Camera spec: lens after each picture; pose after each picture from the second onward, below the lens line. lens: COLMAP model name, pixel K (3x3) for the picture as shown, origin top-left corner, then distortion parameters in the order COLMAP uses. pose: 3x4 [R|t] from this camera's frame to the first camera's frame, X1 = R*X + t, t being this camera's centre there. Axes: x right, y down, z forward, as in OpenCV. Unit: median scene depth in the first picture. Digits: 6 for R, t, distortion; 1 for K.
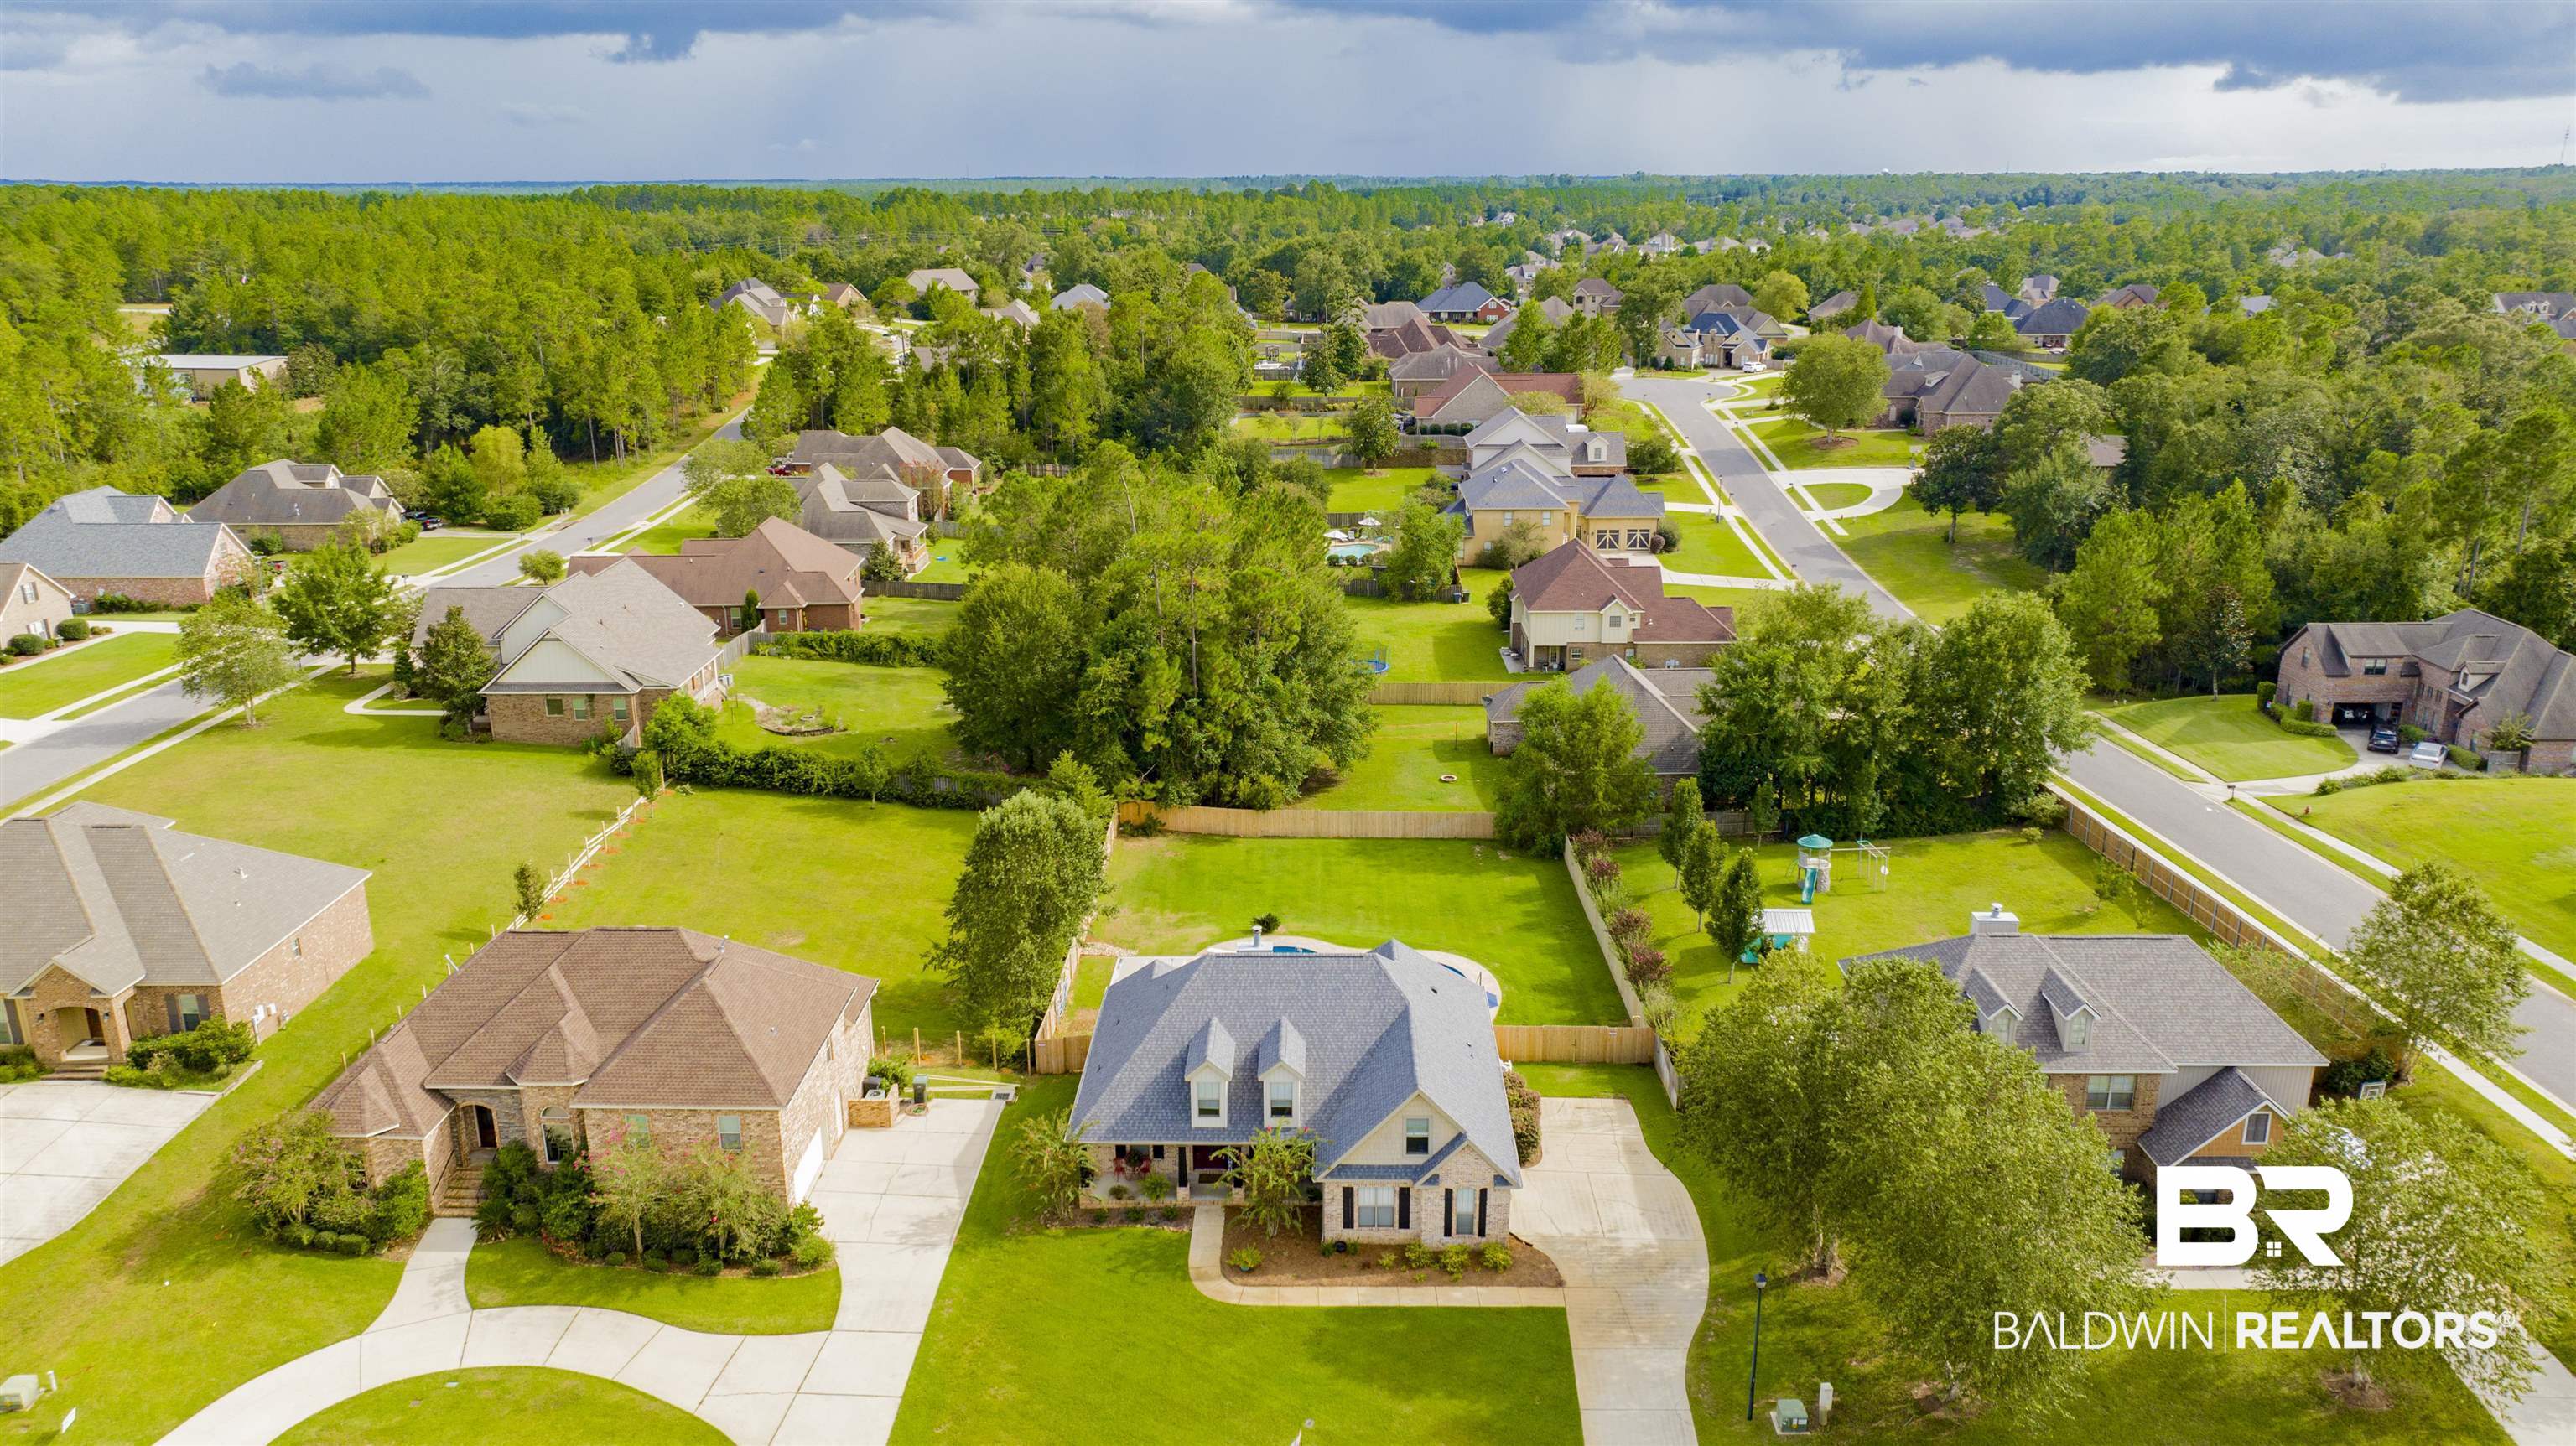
lens RADIAL K [[1813.4, 0, 1288.0], [0, 1813.4, 723.0], [0, 0, 1]] dist [-0.025932, 0.047609]
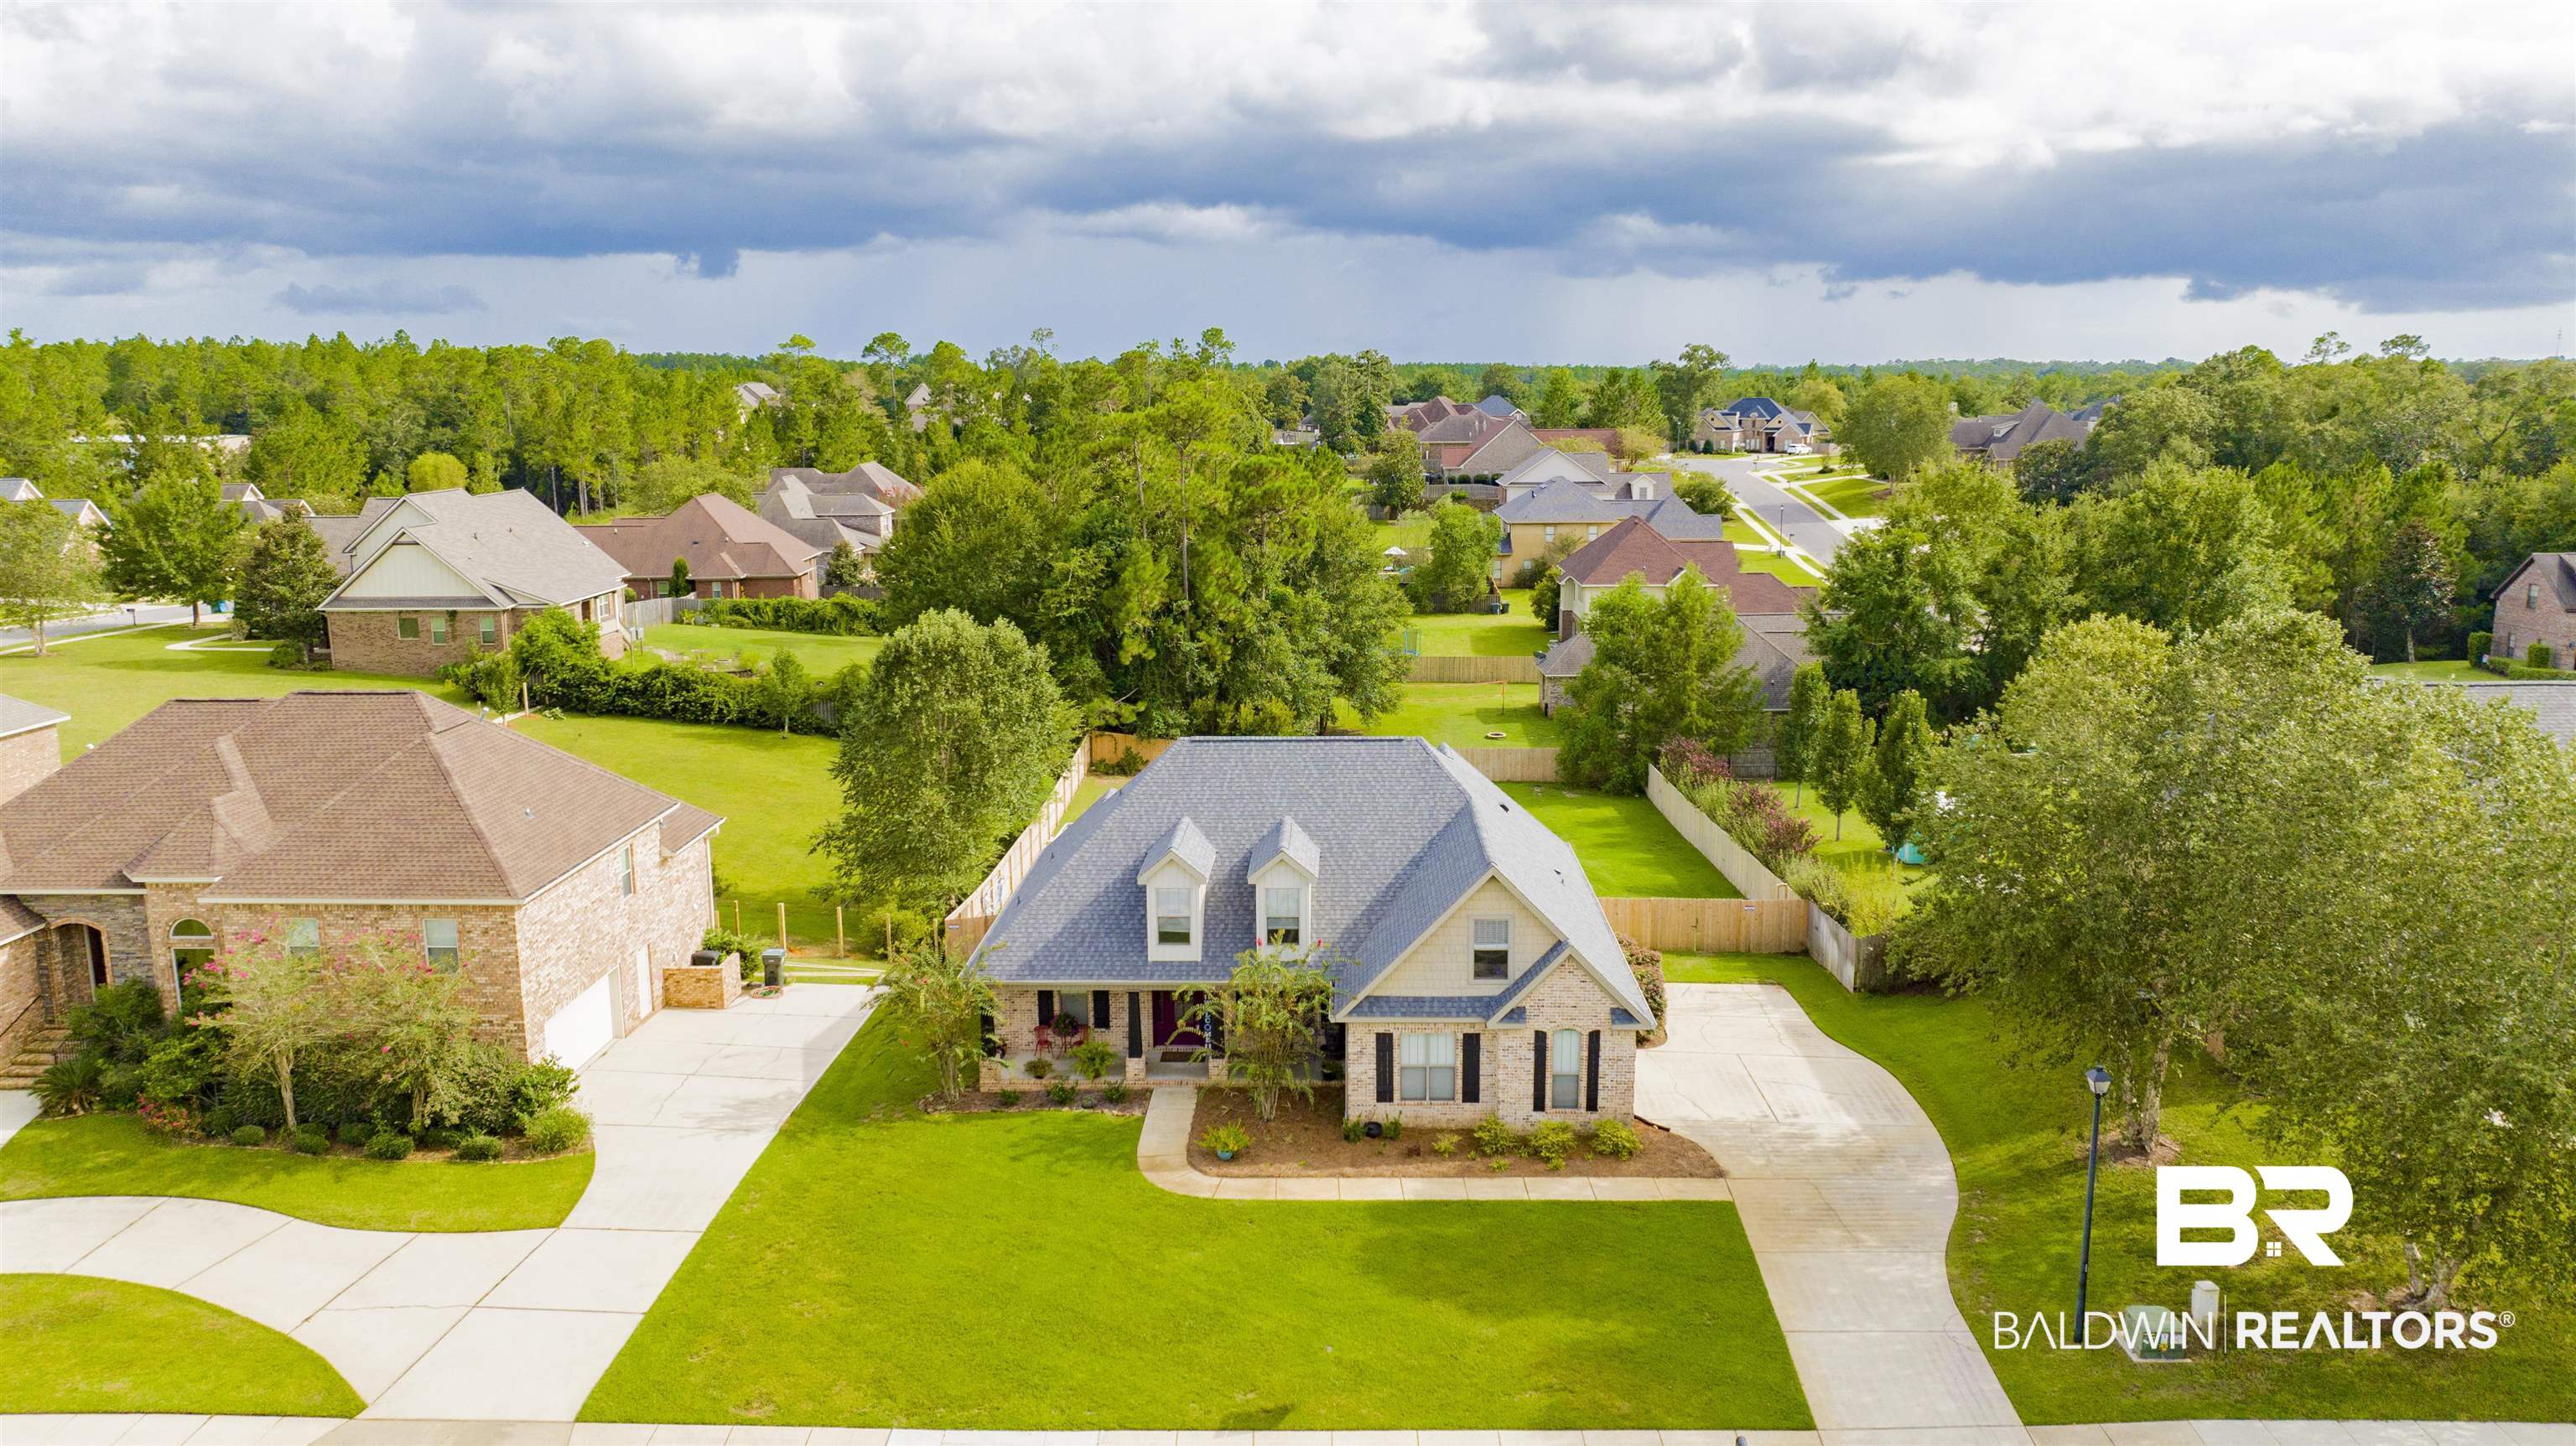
lens RADIAL K [[1808.8, 0, 1288.0], [0, 1808.8, 723.0], [0, 0, 1]] dist [-0.027197, 0.050862]
pose [[0.999941, 0.000440, -0.010878, 0.003338], [-0.001621, 0.994063, -0.108798, 0.129038], [0.010766, 0.108809, 0.994004, 0.204945]]
